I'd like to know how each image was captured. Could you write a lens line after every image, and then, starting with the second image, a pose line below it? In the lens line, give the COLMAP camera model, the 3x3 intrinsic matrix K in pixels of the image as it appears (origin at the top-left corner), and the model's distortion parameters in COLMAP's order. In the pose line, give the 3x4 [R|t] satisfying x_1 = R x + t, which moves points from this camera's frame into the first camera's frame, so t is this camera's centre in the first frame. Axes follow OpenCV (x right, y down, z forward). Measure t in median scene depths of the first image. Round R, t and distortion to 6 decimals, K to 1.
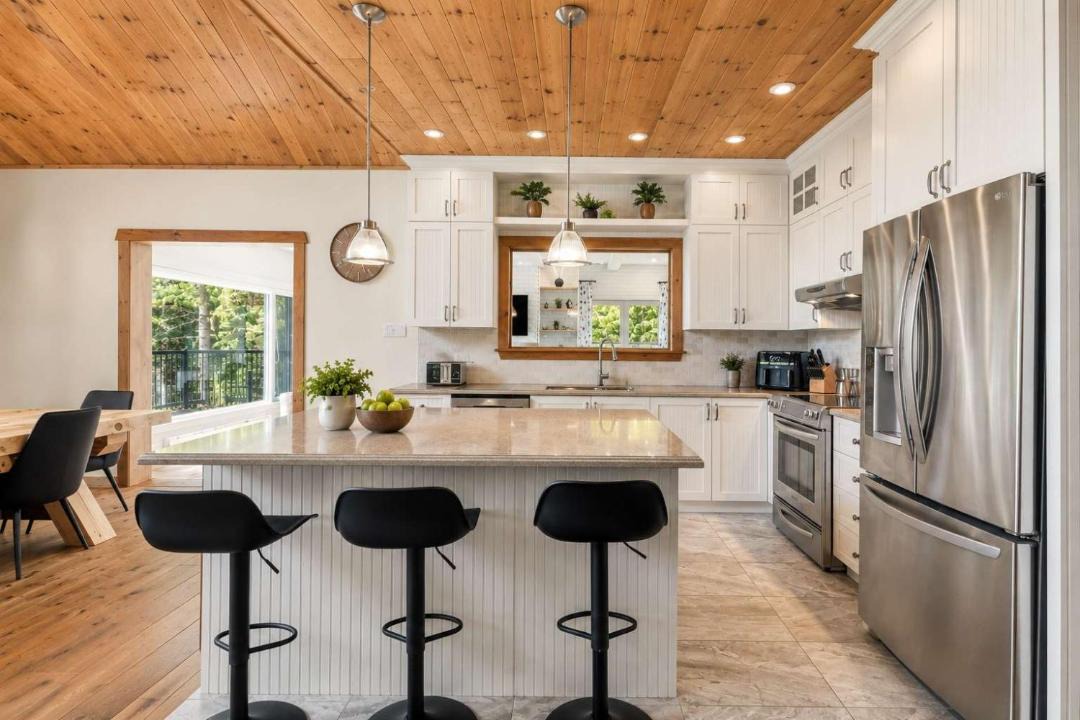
lens RADIAL K [[549.4, 0, 576.6], [0, 549.4, 326.2], [0, 0, 1]] dist [-0.005545, -0.000844]
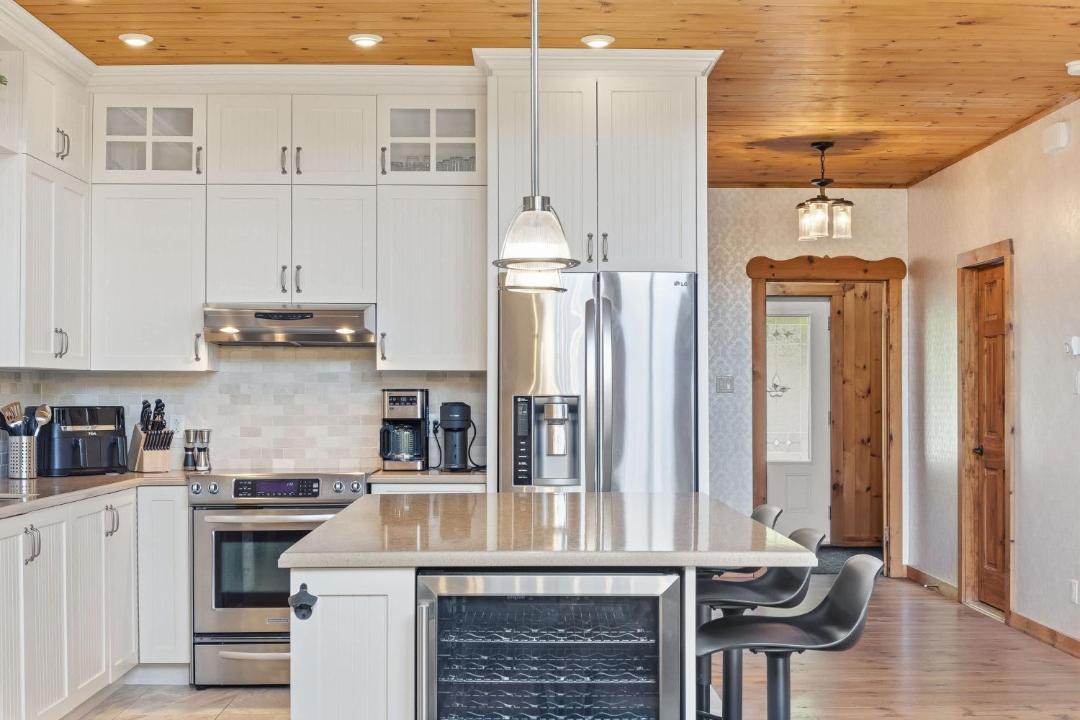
lens RADIAL K [[1434.8, 0, 538.2], [0, 1434.8, 375.9], [0, 0, 1]] dist [0.086564, -0.598669]
pose [[-0.010238, 0.000959, 0.999947, -1.048433], [-0.025680, 0.999669, -0.001222, 0.004468], [-0.999618, -0.025692, -0.010210, 0.534414]]
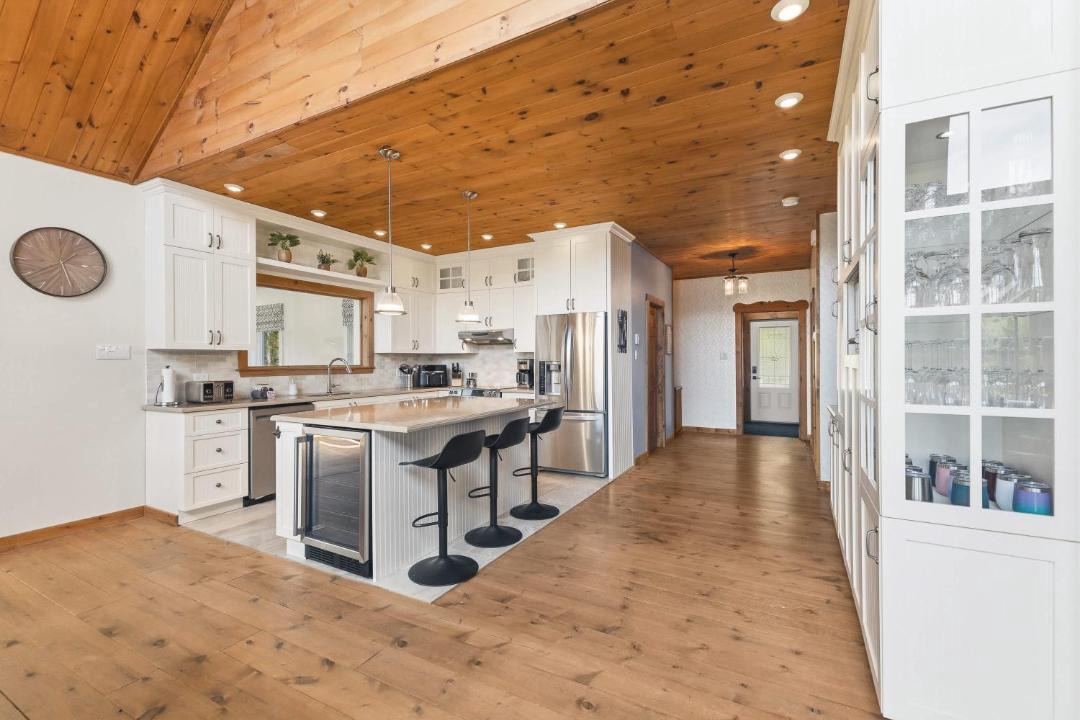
lens RADIAL K [[469.3, 0, 540.0], [0, 469.3, 360.0], [0, 0, 1]] dist [0.005439, -0.000021]
pose [[0.484276, -0.012107, 0.874832, -0.740797], [-0.013082, 0.999692, 0.021076, -0.006472], [-0.874818, -0.021651, 0.483968, -0.026285]]
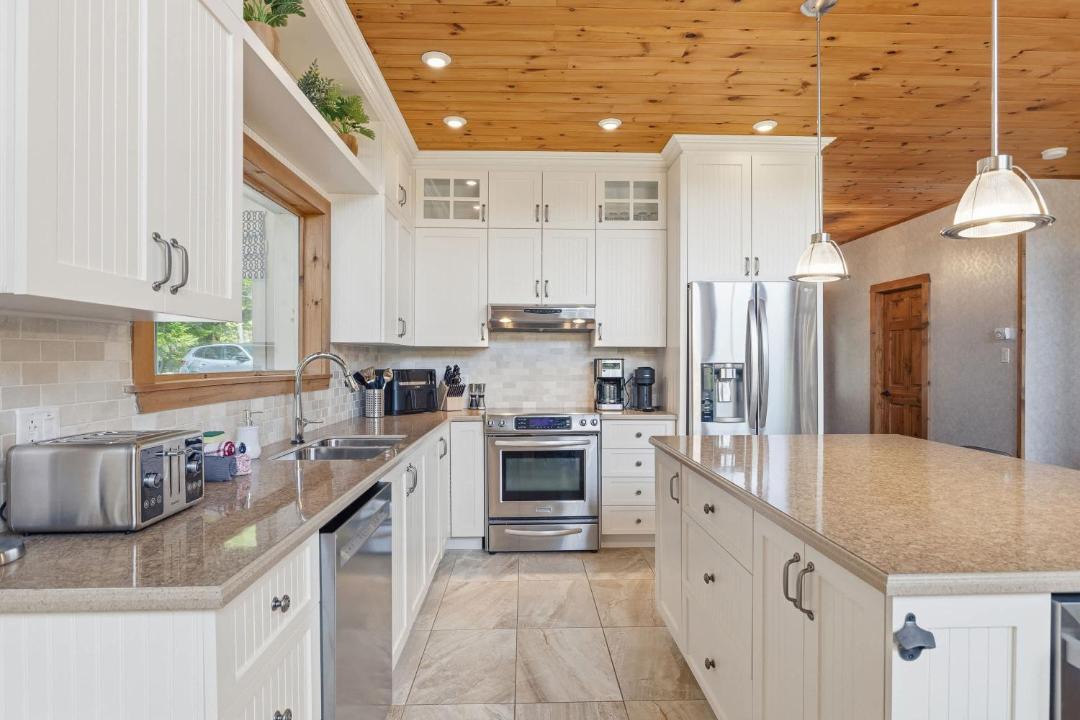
lens RADIAL K [[590.2, 0, 540.0], [0, 590.2, 360.0], [0, 0, 1]] dist [-0.006228, -0.001322]
pose [[-0.022685, -0.008866, 0.999703, -0.540564], [-0.027683, 0.999583, 0.008236, 0.016861], [-0.999359, -0.027488, -0.022921, 0.788895]]
